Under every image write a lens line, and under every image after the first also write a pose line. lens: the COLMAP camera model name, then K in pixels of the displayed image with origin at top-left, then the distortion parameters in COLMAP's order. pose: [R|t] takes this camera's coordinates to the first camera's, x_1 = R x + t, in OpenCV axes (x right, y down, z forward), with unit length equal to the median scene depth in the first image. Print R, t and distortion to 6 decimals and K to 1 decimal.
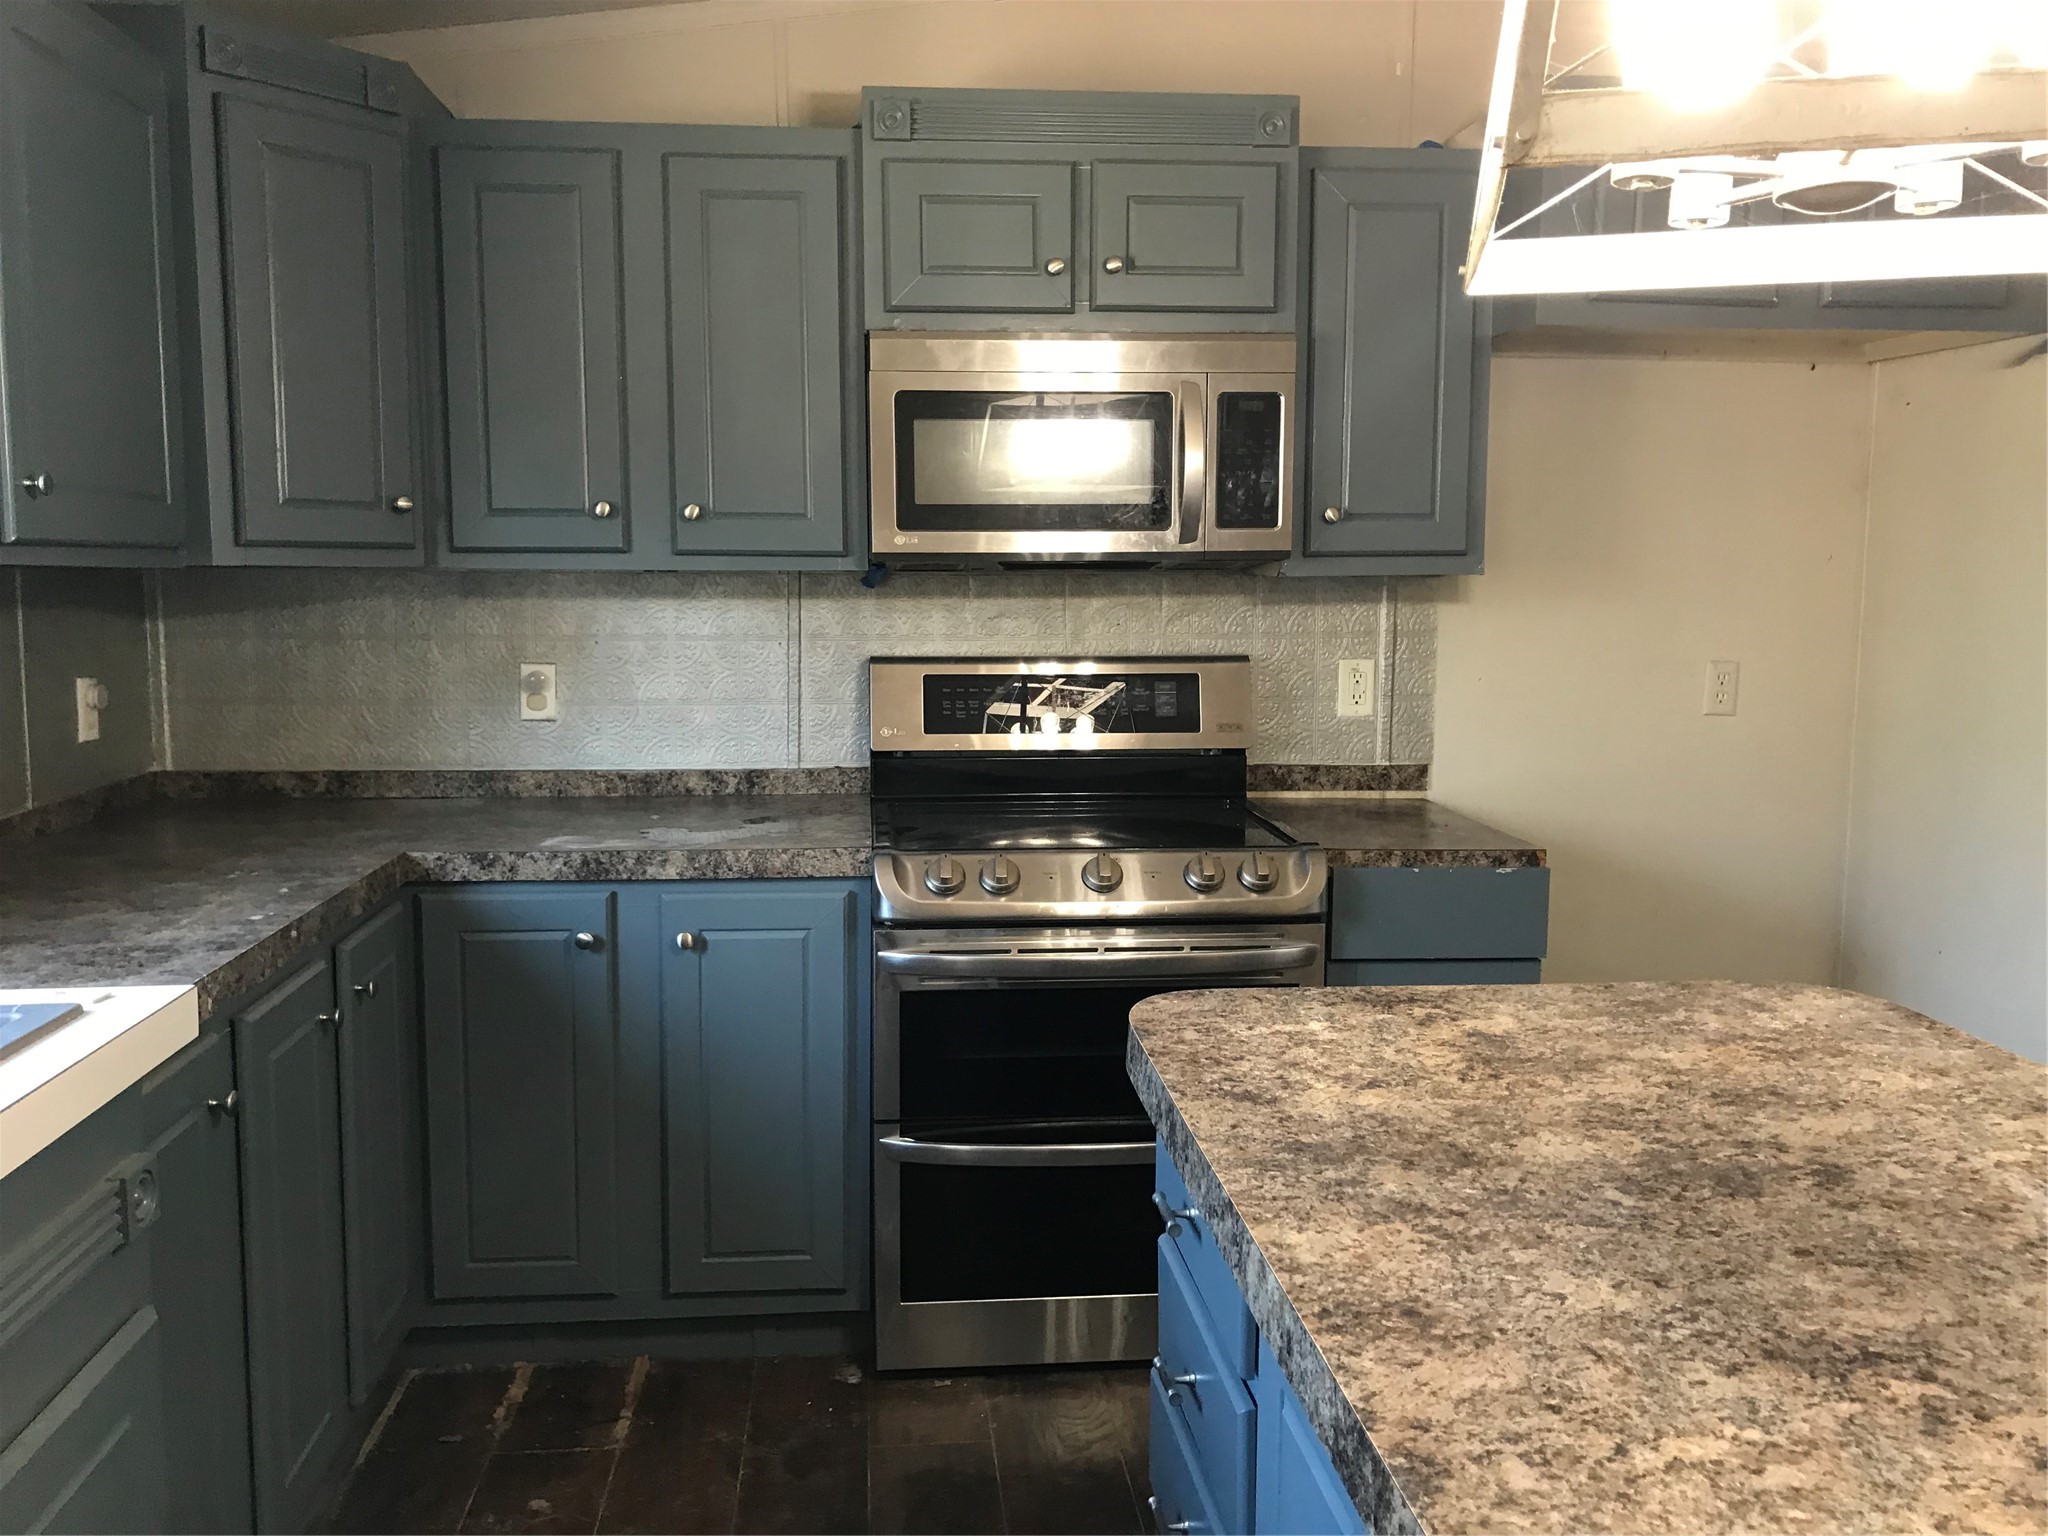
lens RADIAL K [[1654.9, 0, 1023.6], [0, 1654.9, 760.9], [0, 0, 1]] dist [0.026941, -0.045498]
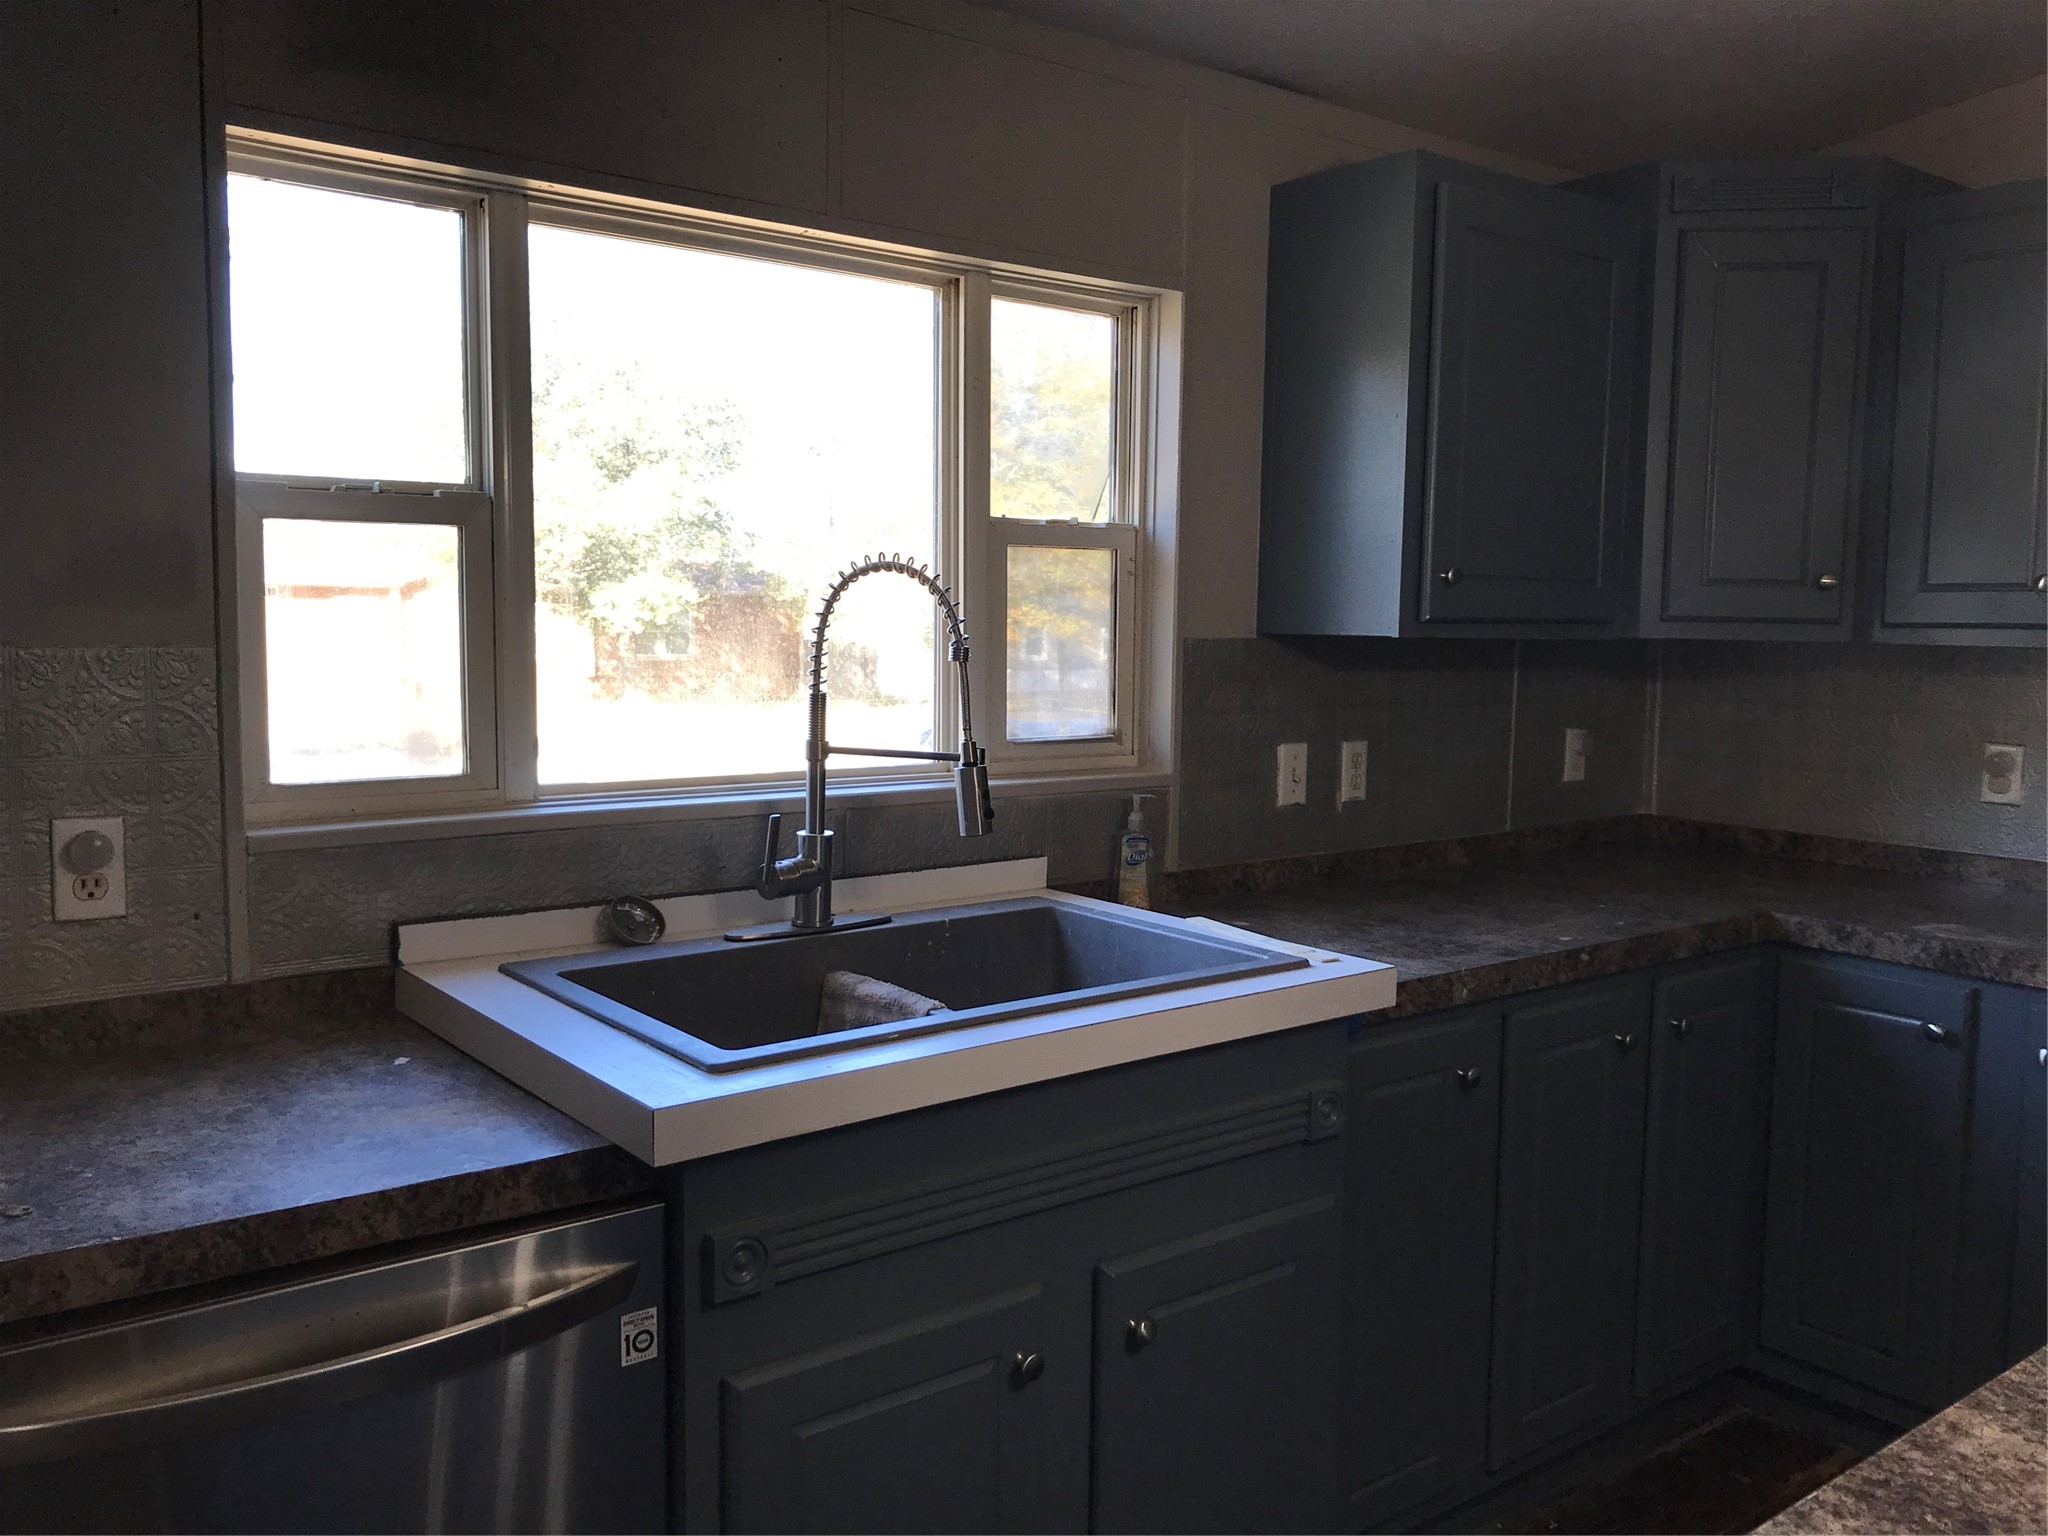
lens RADIAL K [[1654.9, 0, 1013.5], [0, 1654.9, 756.0], [0, 0, 1]] dist [0.026941, -0.045498]
pose [[0.530693, 0.077056, -0.844054, 0.233644], [-0.108590, 0.993833, 0.022455, -0.013652], [0.840579, 0.079739, 0.535787, 0.021832]]
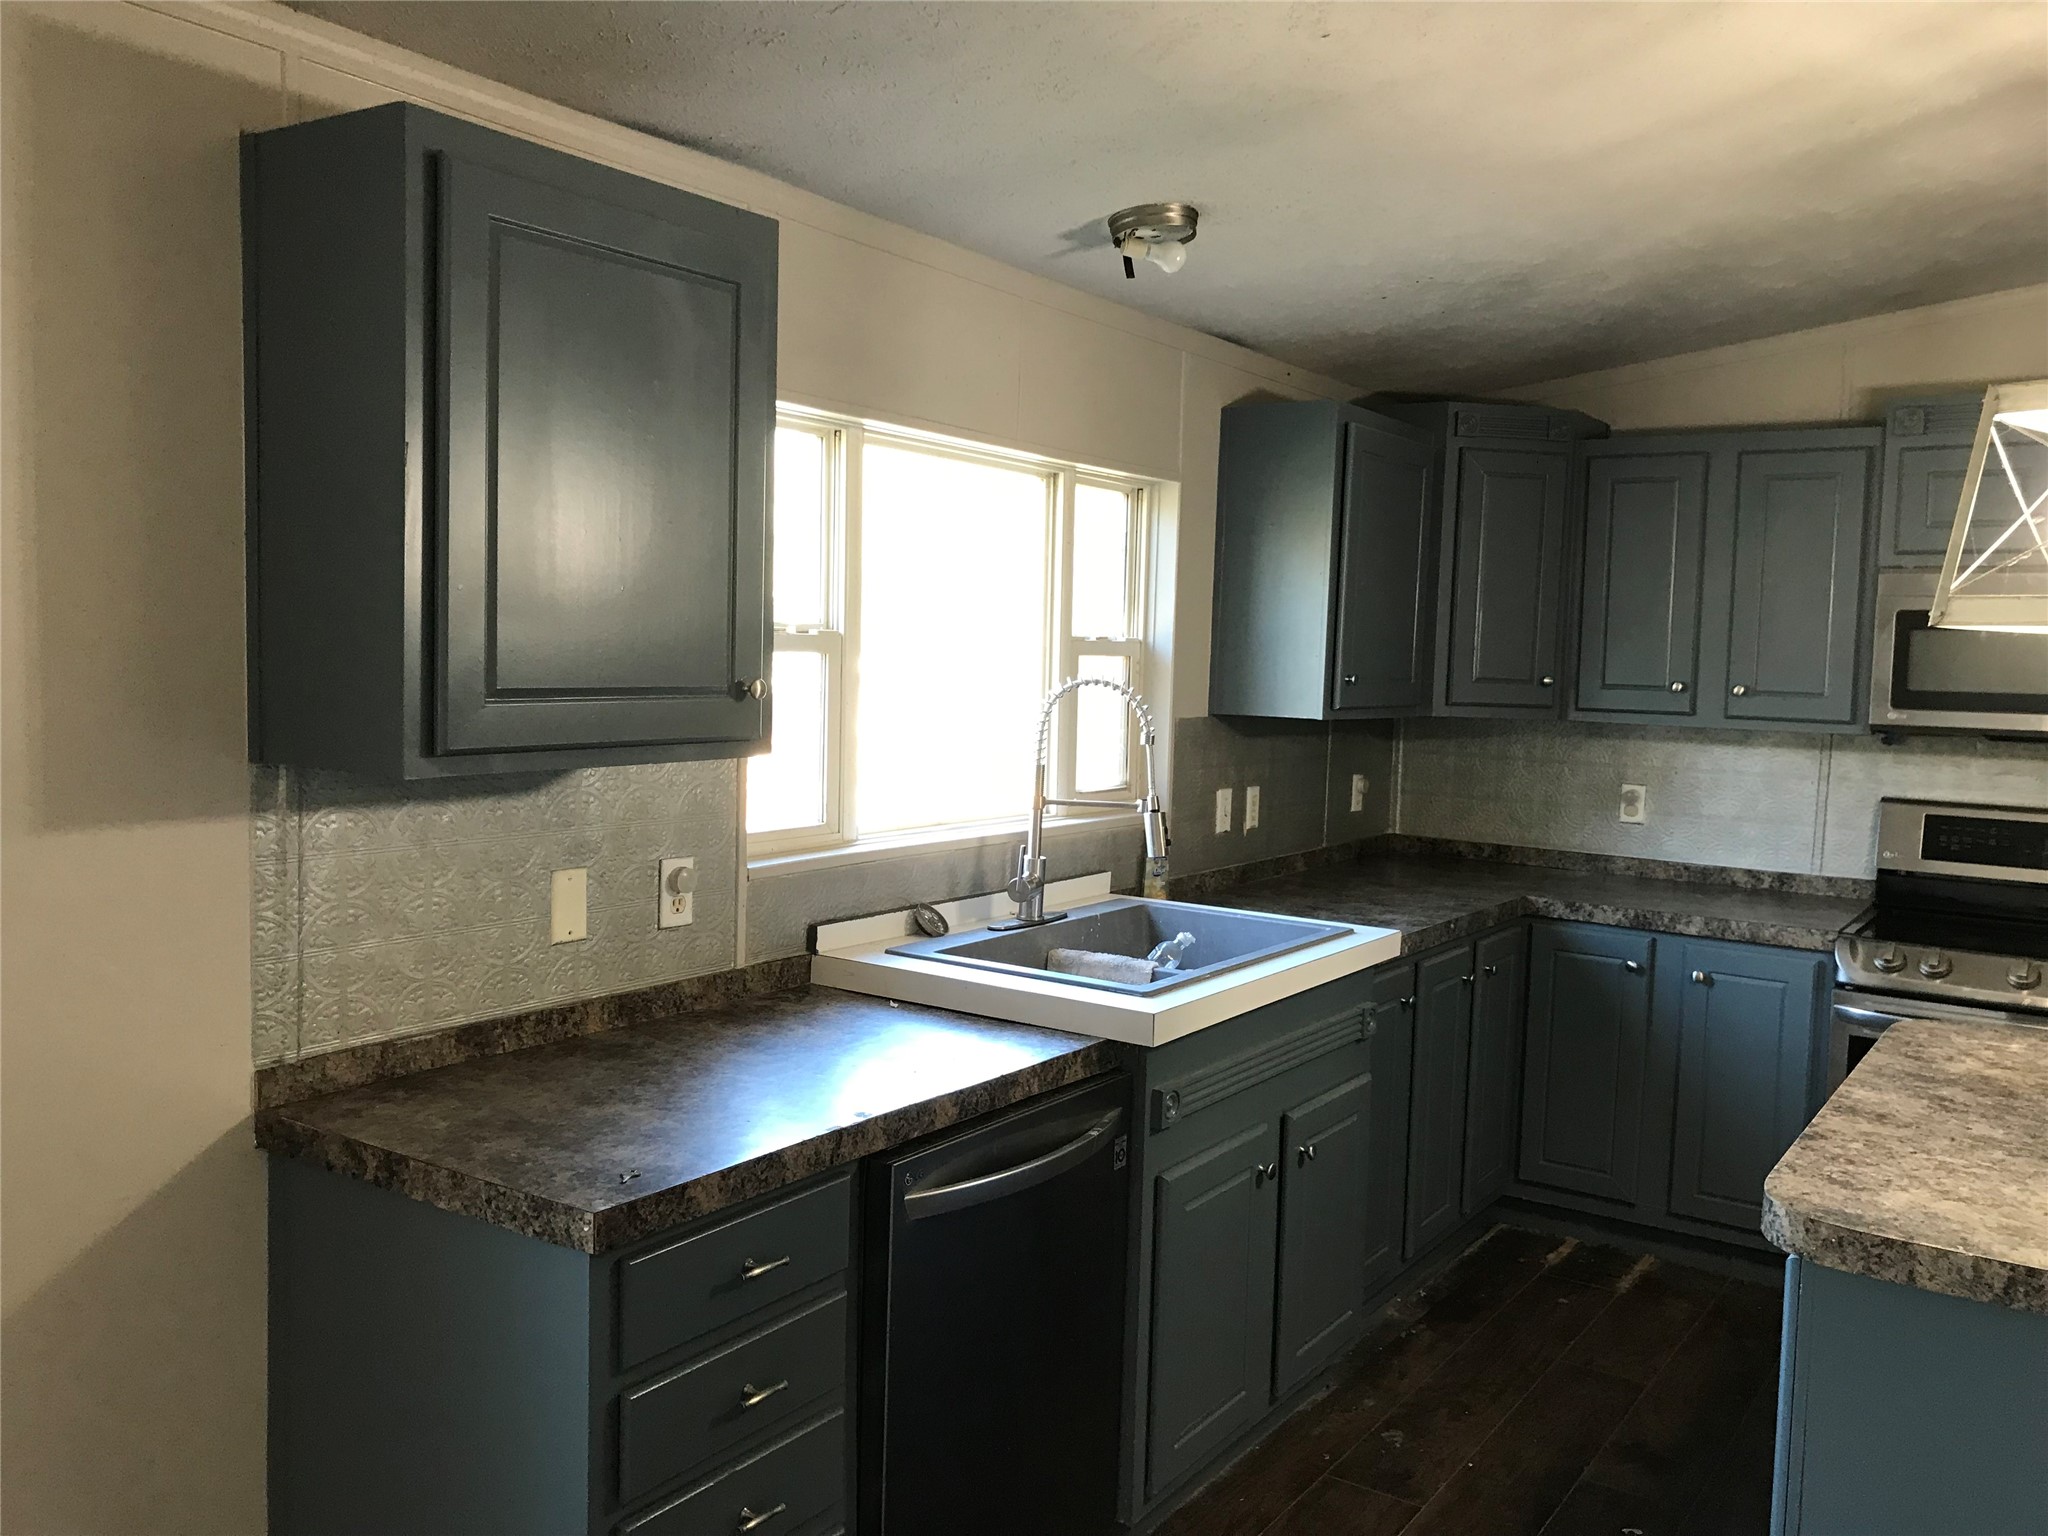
lens RADIAL K [[1654.9, 0, 1013.2], [0, 1654.9, 757.2], [0, 0, 1]] dist [0.026941, -0.045498]
pose [[0.759490, 0.062759, -0.647484, 0.267483], [-0.101368, 0.994595, -0.022500, 0.006532], [0.642572, 0.082722, 0.761747, -0.528002]]
